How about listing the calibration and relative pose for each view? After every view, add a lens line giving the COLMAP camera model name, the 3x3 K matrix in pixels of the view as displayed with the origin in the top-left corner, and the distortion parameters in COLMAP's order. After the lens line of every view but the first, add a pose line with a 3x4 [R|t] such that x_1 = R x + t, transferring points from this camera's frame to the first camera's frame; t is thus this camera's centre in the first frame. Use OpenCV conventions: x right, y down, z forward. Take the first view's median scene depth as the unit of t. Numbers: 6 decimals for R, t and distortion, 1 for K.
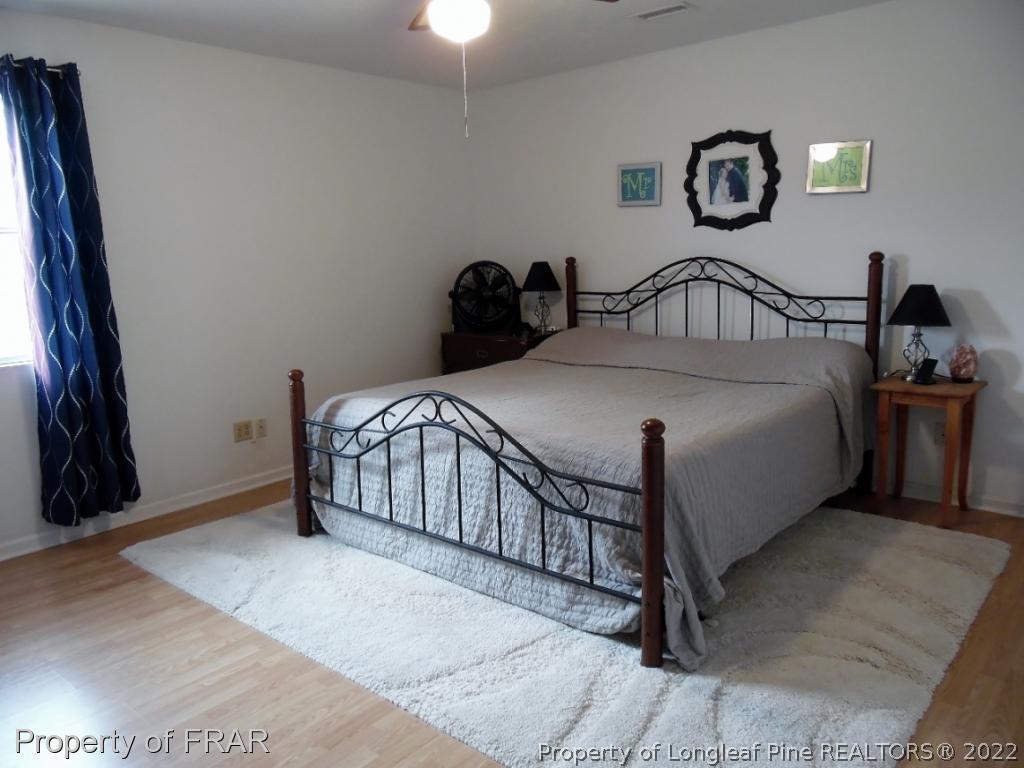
lens RADIAL K [[774.1, 0, 509.8], [0, 774.1, 391.4], [0, 0, 1]] dist [-0.019180, 0.038515]
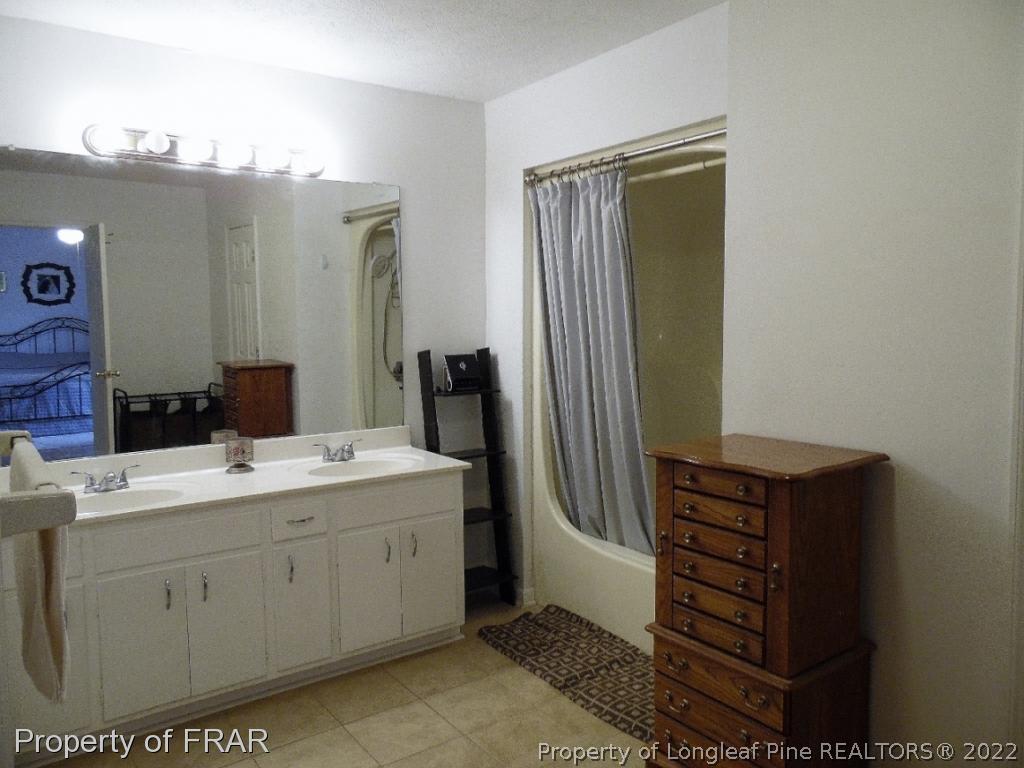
lens RADIAL K [[774.1, 0, 509.8], [0, 774.1, 381.8], [0, 0, 1]] dist [-0.019180, 0.038515]
pose [[0.187390, -0.057694, 0.980590, -1.718331], [0.155173, 0.987478, 0.028446, 0.153738], [-0.969952, 0.146831, 0.193996, -0.706371]]
